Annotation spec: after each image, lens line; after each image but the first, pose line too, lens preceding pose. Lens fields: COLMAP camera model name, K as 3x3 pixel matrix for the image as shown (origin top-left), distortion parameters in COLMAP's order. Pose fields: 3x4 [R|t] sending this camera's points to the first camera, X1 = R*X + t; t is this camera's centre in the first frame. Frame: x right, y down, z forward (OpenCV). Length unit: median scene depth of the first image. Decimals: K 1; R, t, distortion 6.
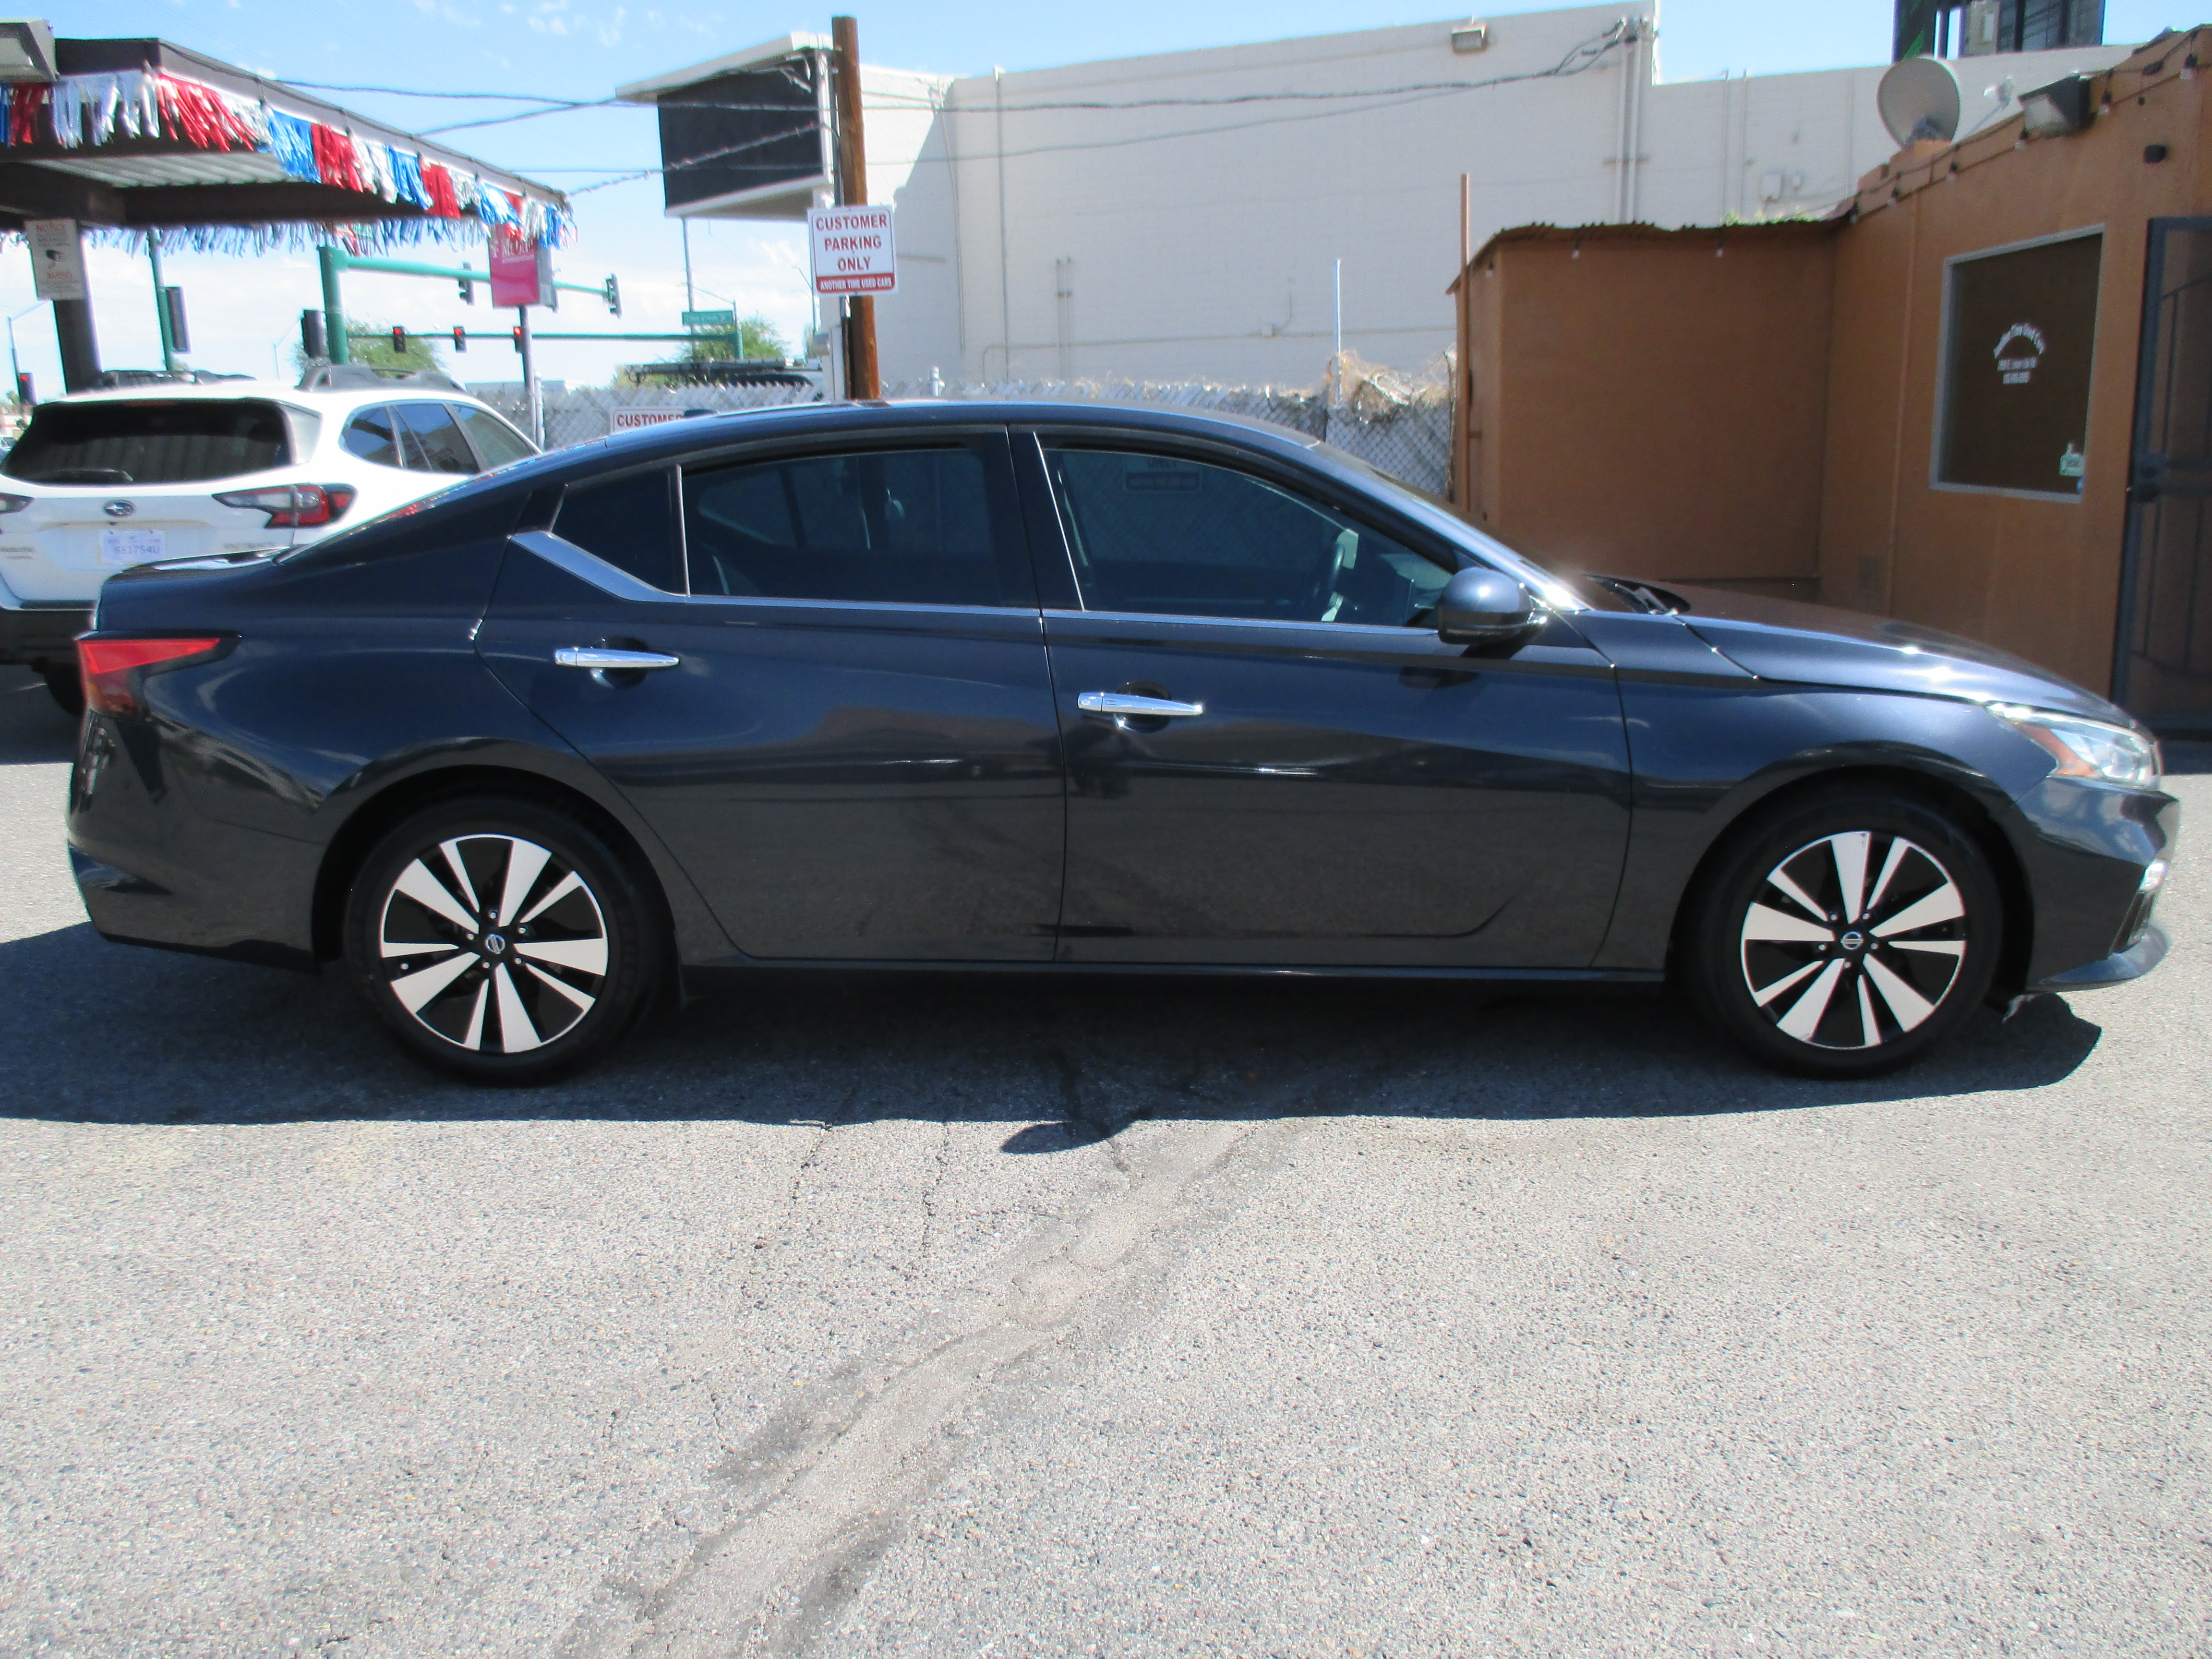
lens RADIAL K [[1789.4, 0, 1106.0], [0, 1789.4, 829.5], [0, 0, 1]] dist [-0.043667, 0.005765]
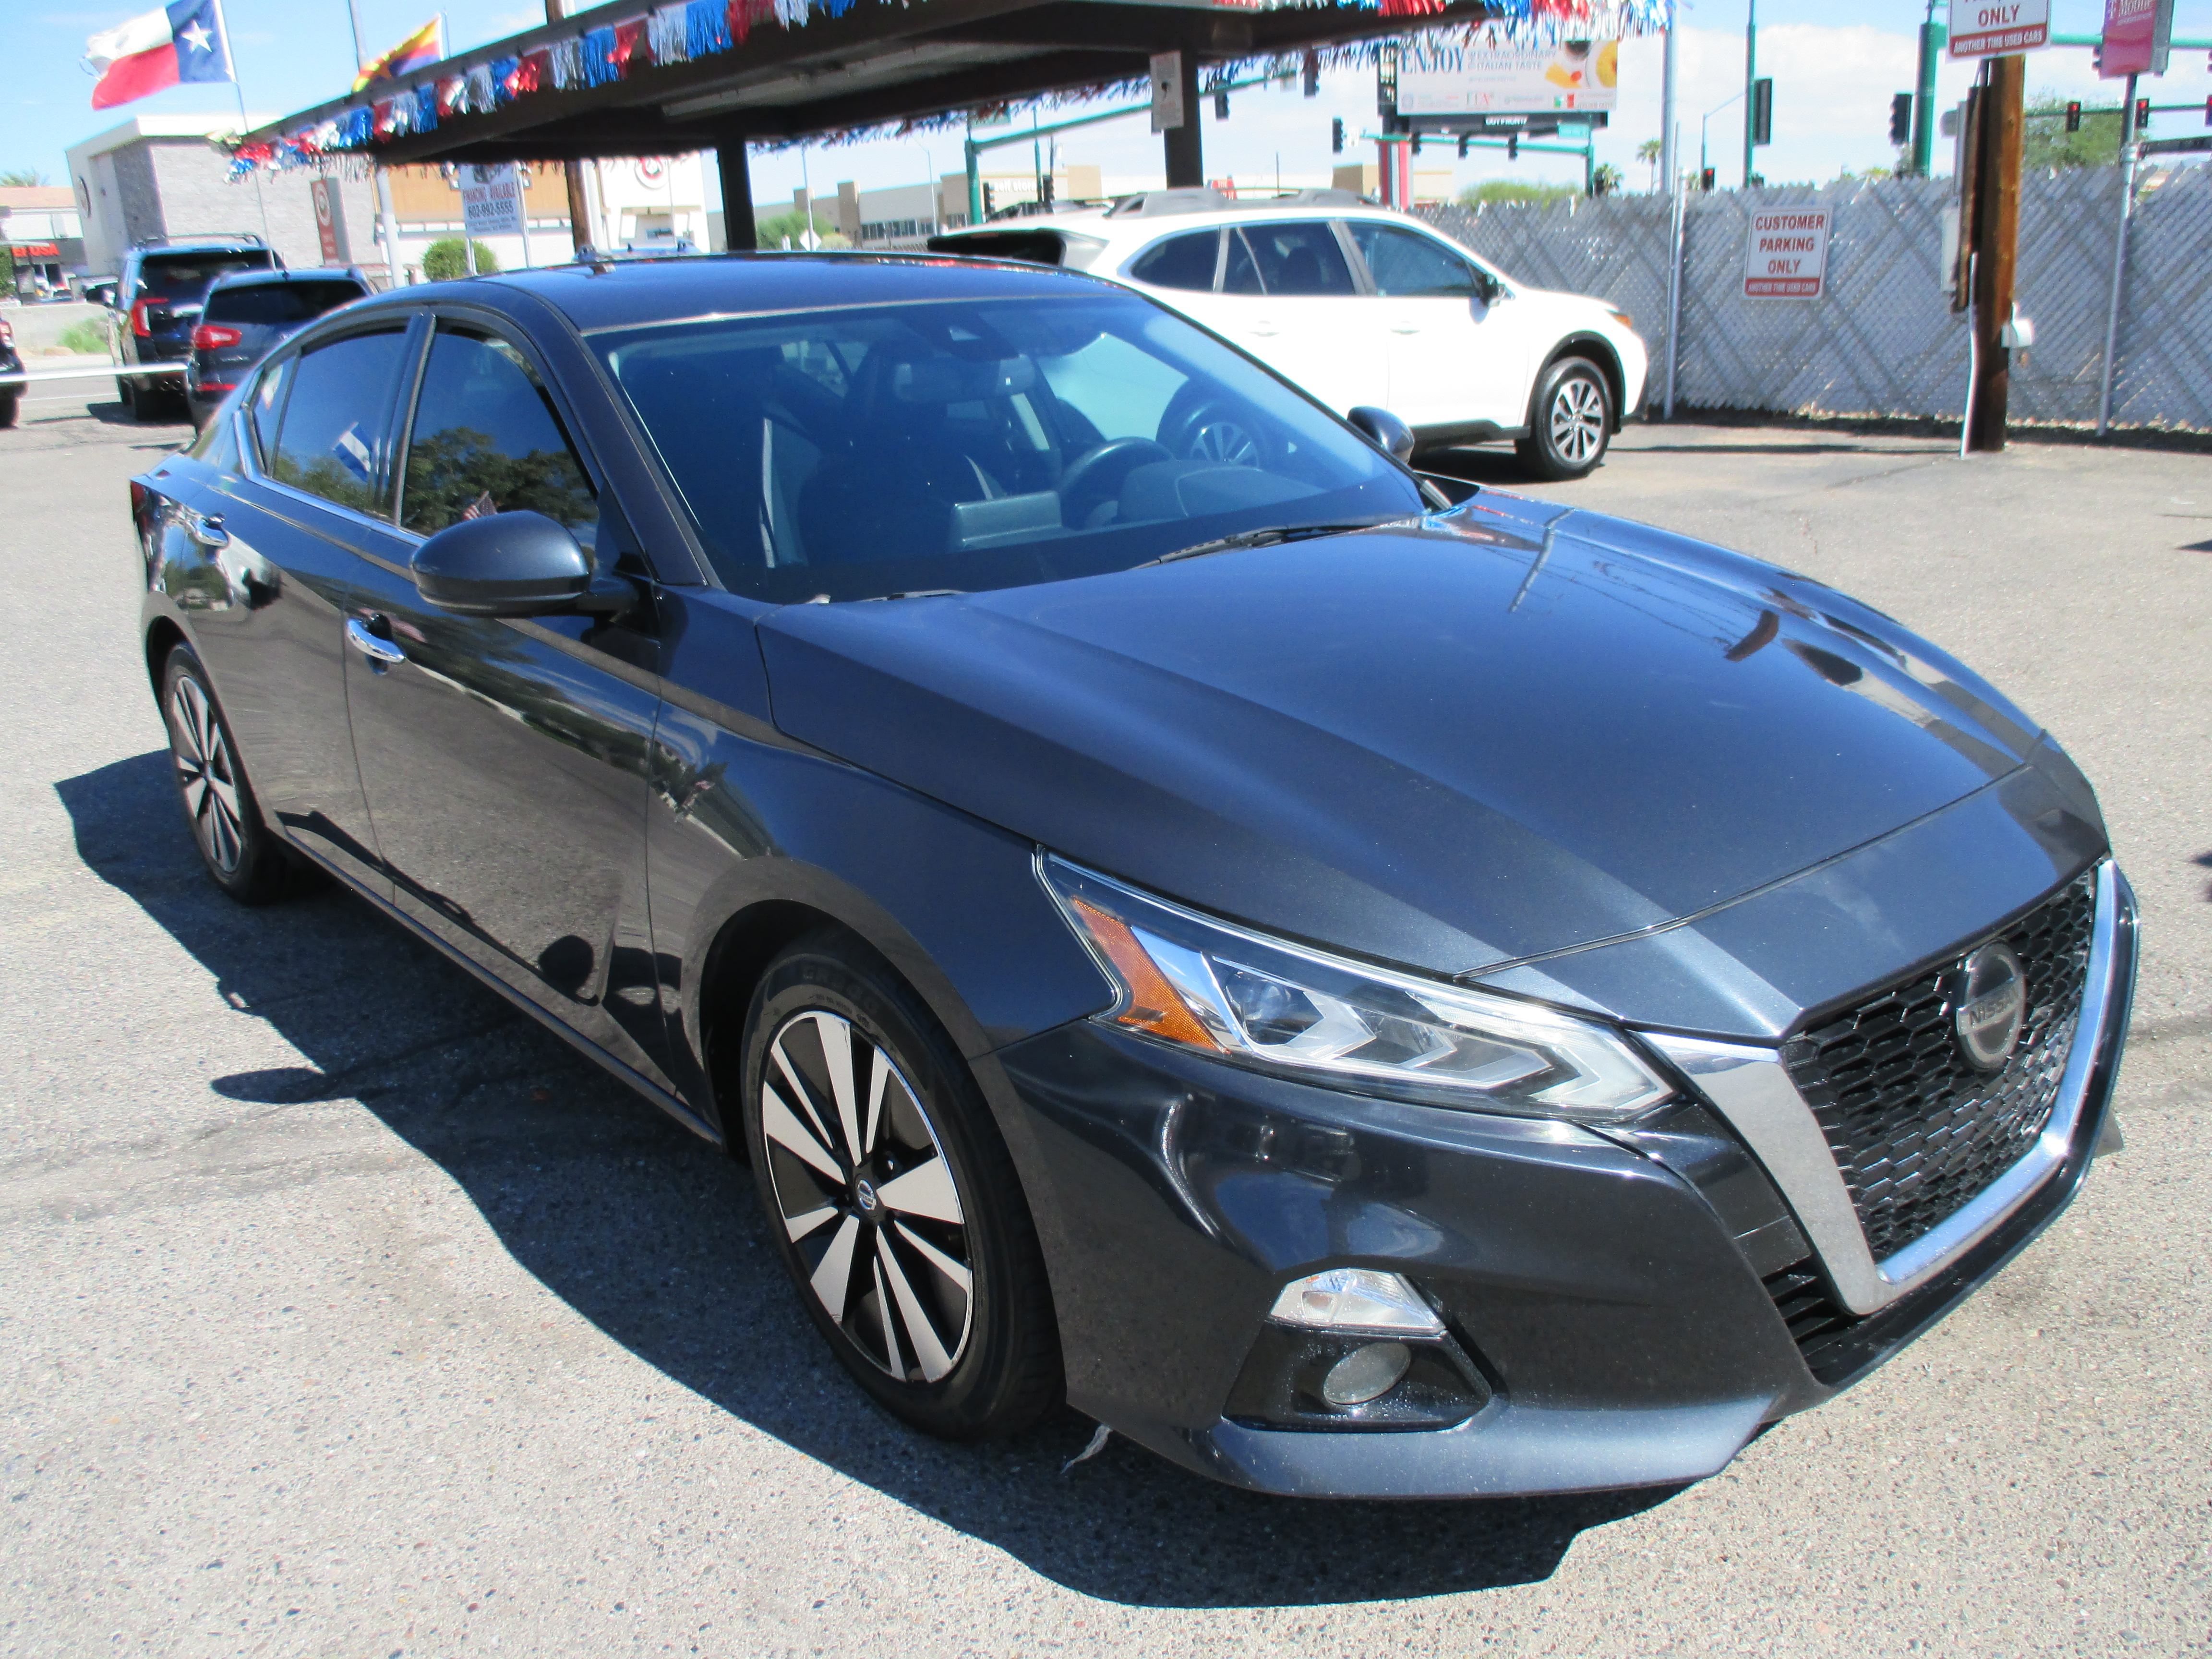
lens RADIAL K [[1789.4, 0, 1106.0], [0, 1789.4, 829.5], [0, 0, 1]] dist [-0.043667, 0.005765]
pose [[0.668329, 0.207158, -0.714439, 0.867408], [-0.126726, 0.978108, 0.165064, -0.162814], [0.732992, -0.019779, 0.679950, 0.658363]]
